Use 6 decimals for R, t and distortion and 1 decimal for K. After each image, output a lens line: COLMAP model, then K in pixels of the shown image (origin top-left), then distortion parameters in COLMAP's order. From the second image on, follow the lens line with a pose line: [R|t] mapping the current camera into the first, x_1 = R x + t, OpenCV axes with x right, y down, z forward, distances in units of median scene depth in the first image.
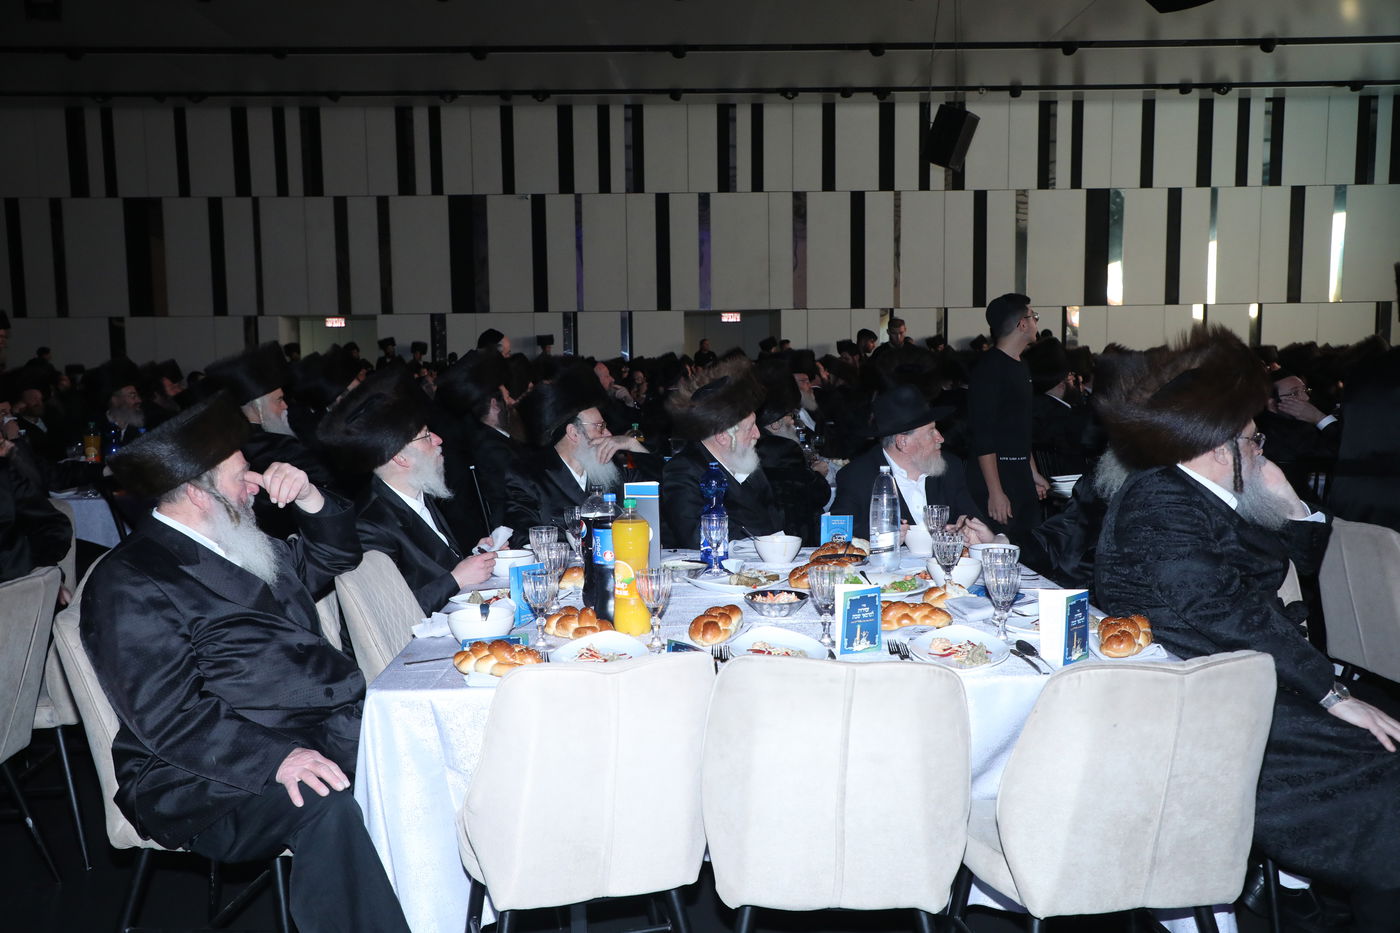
lens RADIAL K [[1124.2, 0, 700.0], [0, 1124.2, 466.5], [0, 0, 1]] dist [0.009323, 0.058531]
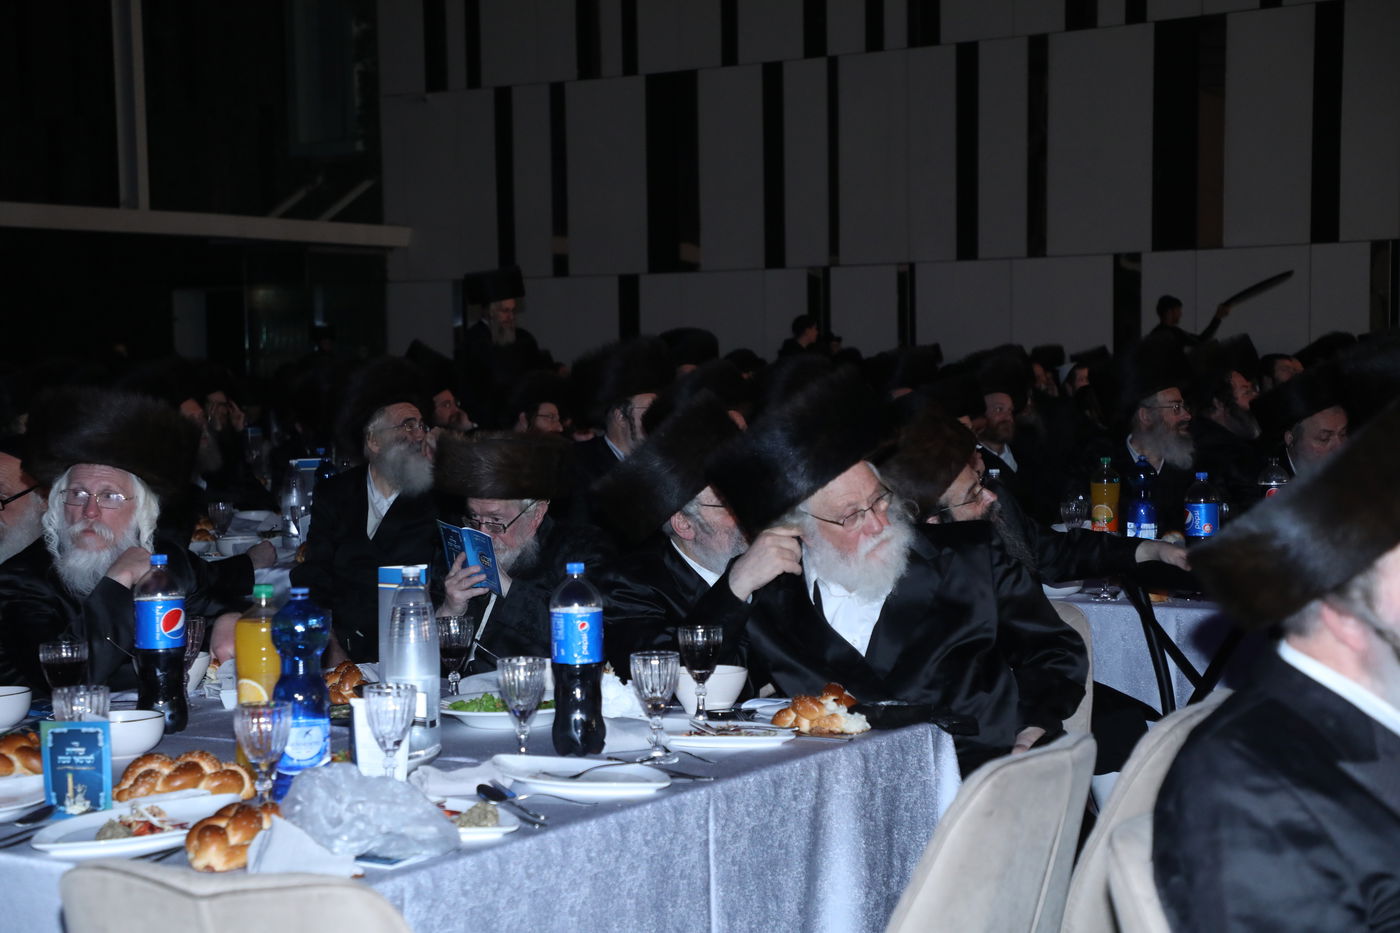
lens RADIAL K [[2552.2, 0, 700.0], [0, 2552.2, 466.5], [0, 0, 1]] dist [0.622597, -6.690821]
pose [[0.737124, 0.033981, -0.674903, 0.120396], [-0.061436, 0.997969, -0.016852, -0.003347], [0.672959, 0.053885, 0.737714, 0.008552]]
